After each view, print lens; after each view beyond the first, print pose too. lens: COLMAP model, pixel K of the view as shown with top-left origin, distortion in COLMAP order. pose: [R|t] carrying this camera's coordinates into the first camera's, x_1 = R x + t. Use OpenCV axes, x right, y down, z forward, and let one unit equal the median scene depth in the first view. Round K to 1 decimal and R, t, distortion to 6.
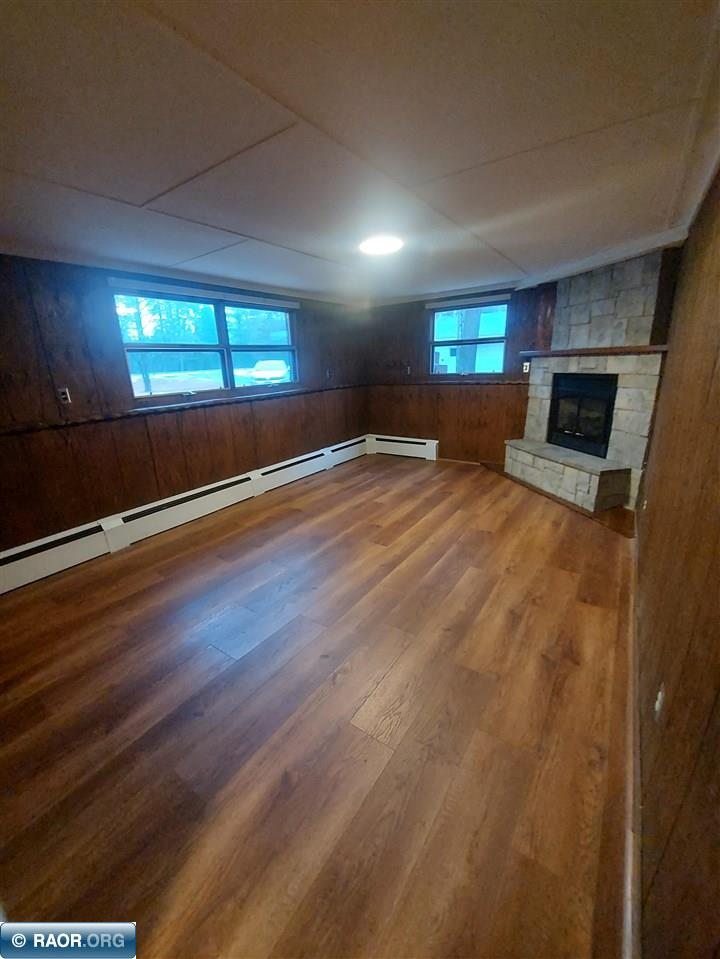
lens RADIAL K [[386.0, 0, 352.0], [0, 386.0, 479.3], [0, 0, 1]] dist [-0.013253, -0.000863]
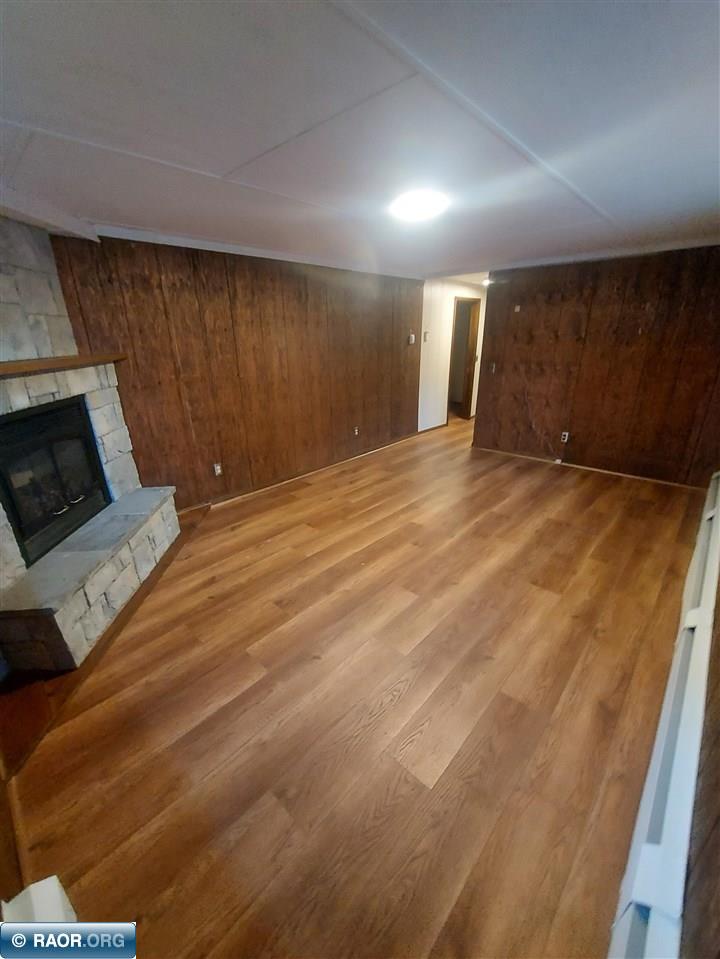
lens RADIAL K [[386.0, 0, 352.0], [0, 386.0, 479.3], [0, 0, 1]] dist [-0.013253, -0.000863]
pose [[-0.987698, 0.006988, 0.156218, 0.075538], [0.100307, 0.794705, 0.598651, -0.548529], [-0.119964, 0.606956, -0.785629, 1.667123]]
